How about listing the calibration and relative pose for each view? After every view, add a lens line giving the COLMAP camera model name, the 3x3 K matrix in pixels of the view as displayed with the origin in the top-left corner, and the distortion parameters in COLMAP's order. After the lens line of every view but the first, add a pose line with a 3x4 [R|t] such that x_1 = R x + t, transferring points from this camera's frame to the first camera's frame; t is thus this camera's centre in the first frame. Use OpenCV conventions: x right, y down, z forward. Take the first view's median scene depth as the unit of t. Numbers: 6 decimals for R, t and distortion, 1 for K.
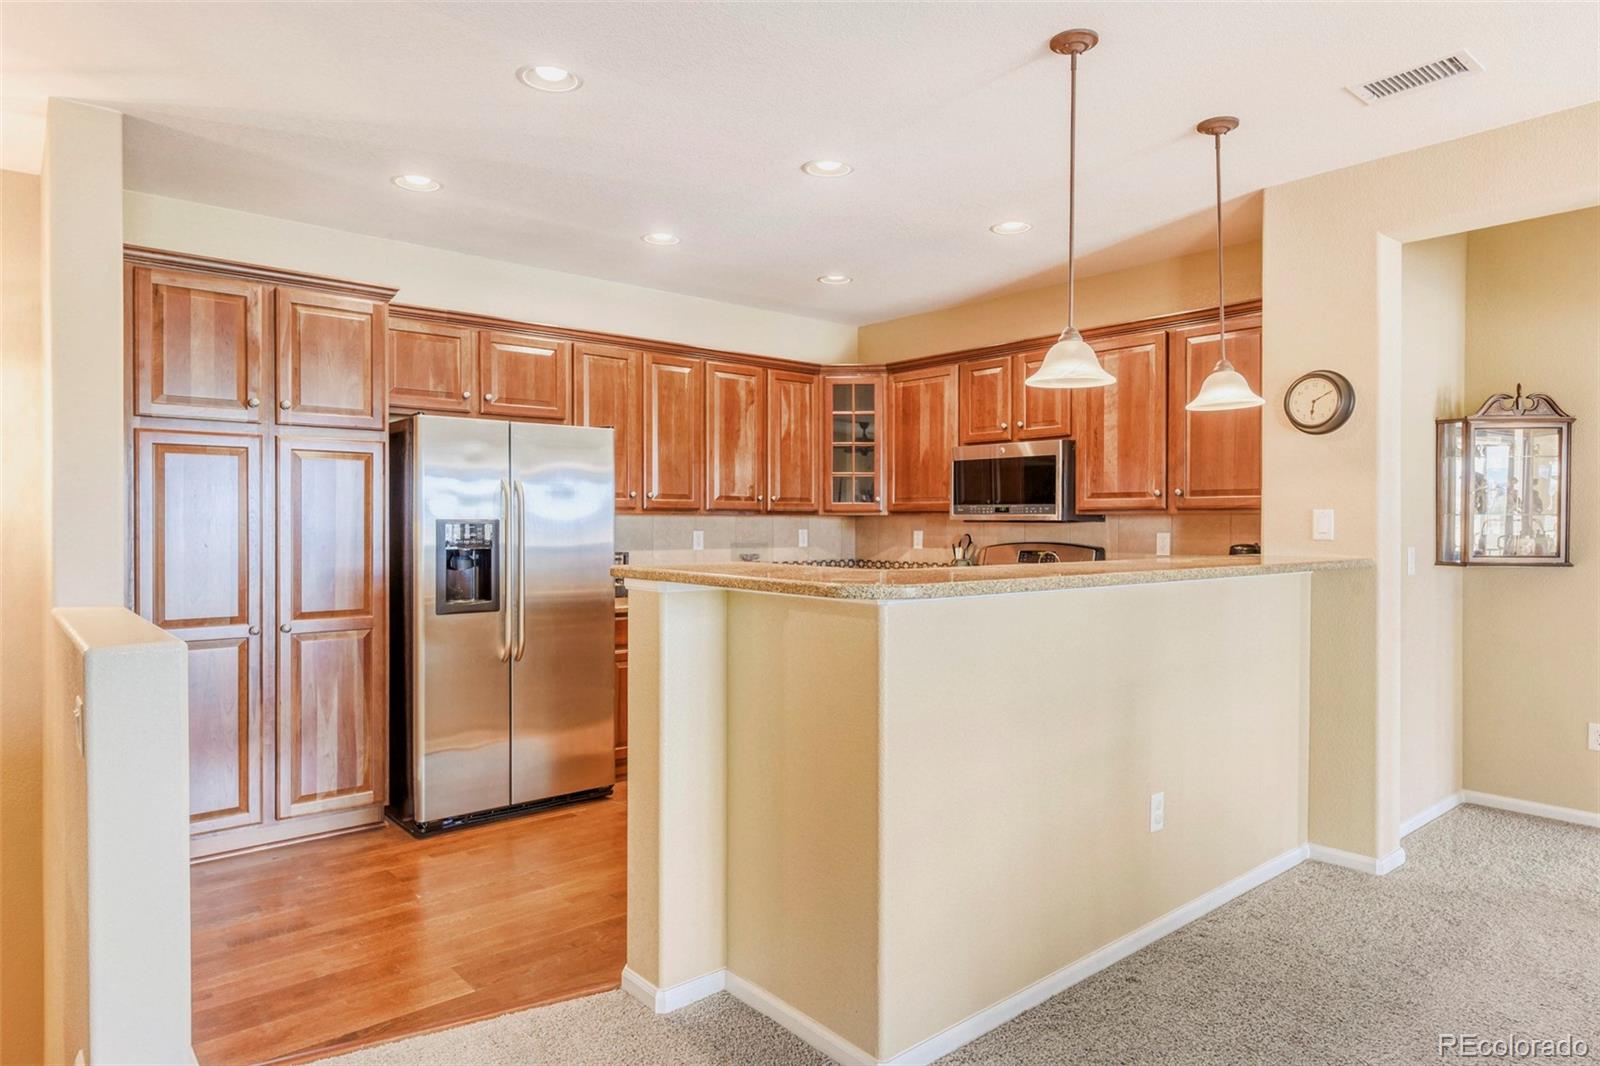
lens RADIAL K [[955.9, 0, 800.0], [0, 955.9, 533.0], [0, 0, 1]] dist [0.001003, -0.000247]
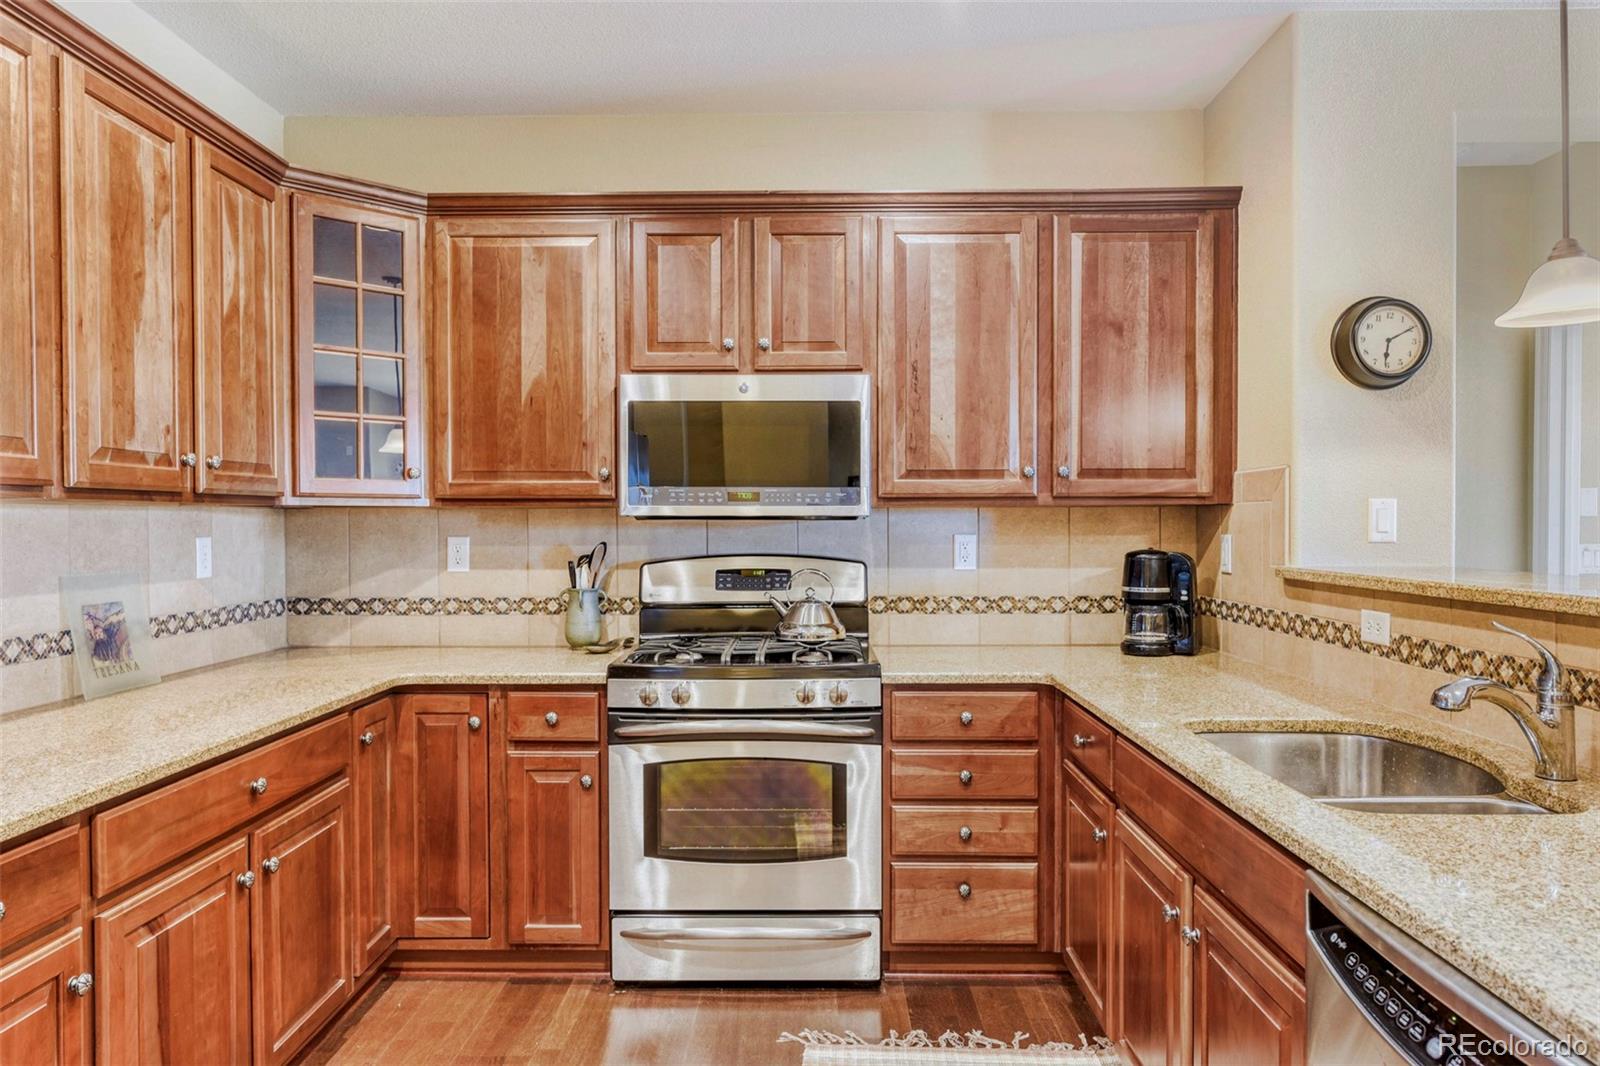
lens RADIAL K [[1084.5, 0, 800.0], [0, 1084.5, 533.0], [0, 0, 1]] dist [0.003251, 0.001628]
pose [[0.658583, -0.011097, 0.752426, -0.228514], [0.012630, 0.999913, 0.003692, -0.005235], [-0.752402, 0.007072, 0.658666, 0.561990]]
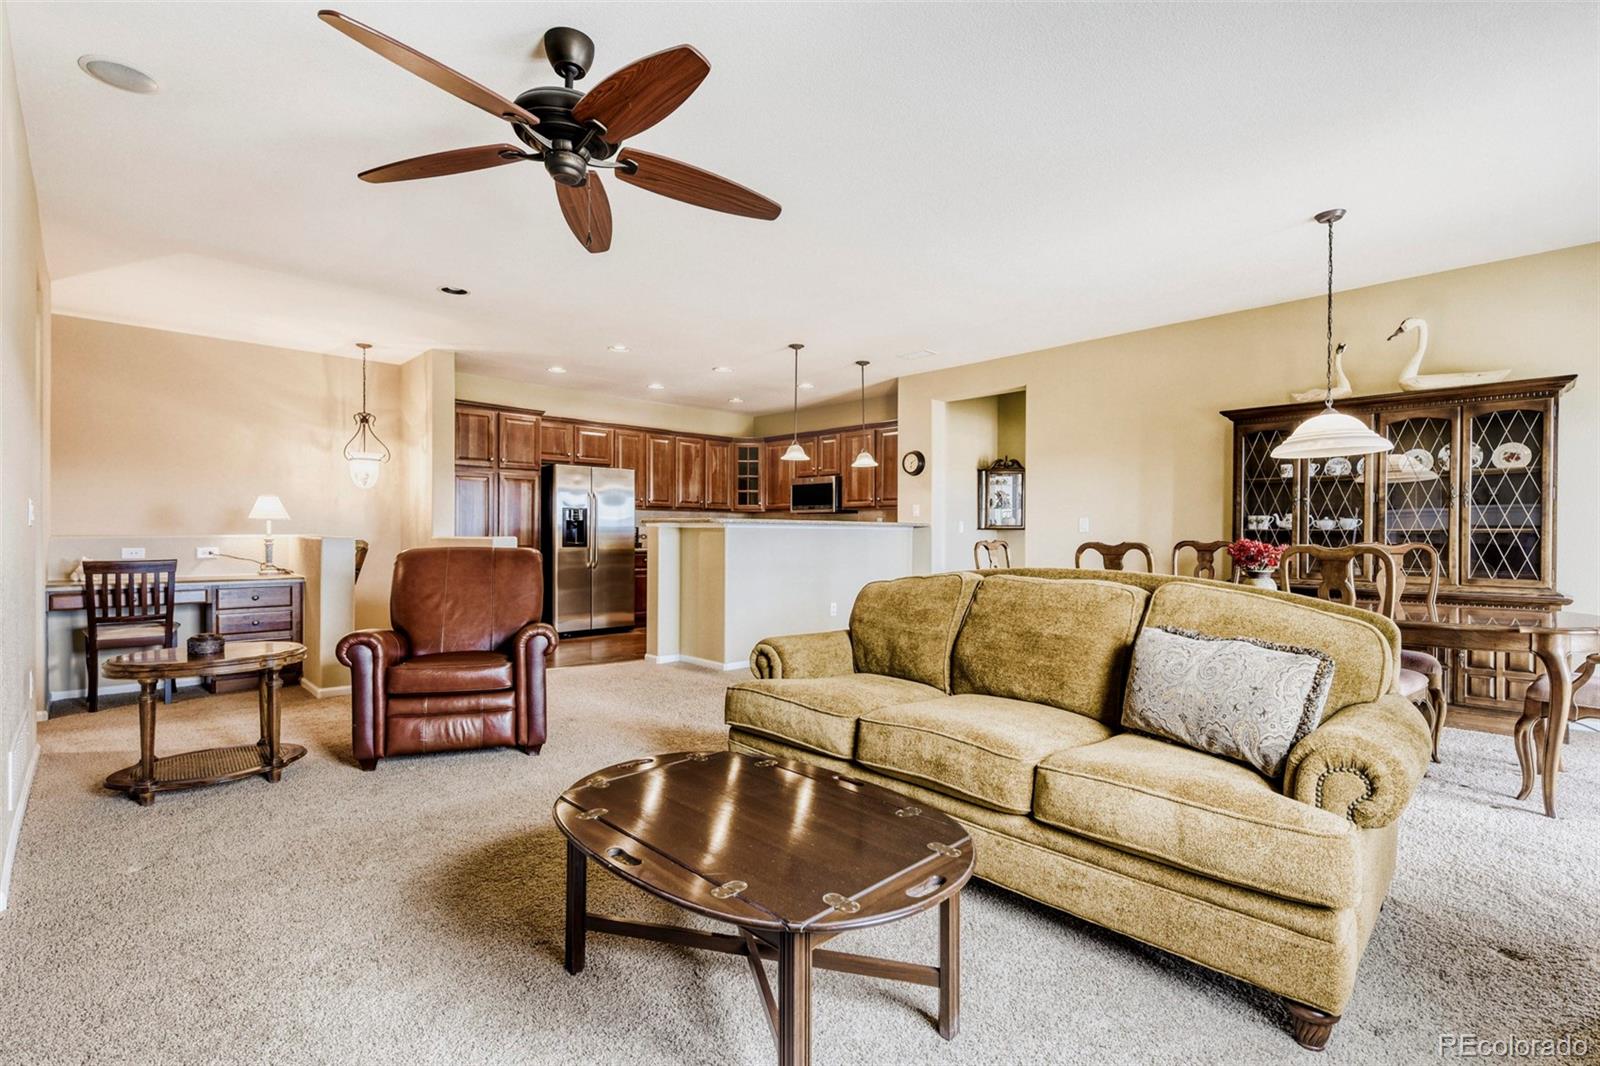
lens RADIAL K [[707.6, 0, 771.1], [0, 707.6, 538.9], [0, 0, 1]] dist [-0.004415, -0.000445]
pose [[0.999471, 0.004465, 0.032207, 0.064669], [-0.004470, 0.999990, 0.000082, 0.045462], [-0.032206, -0.000226, 0.999481, -0.585664]]
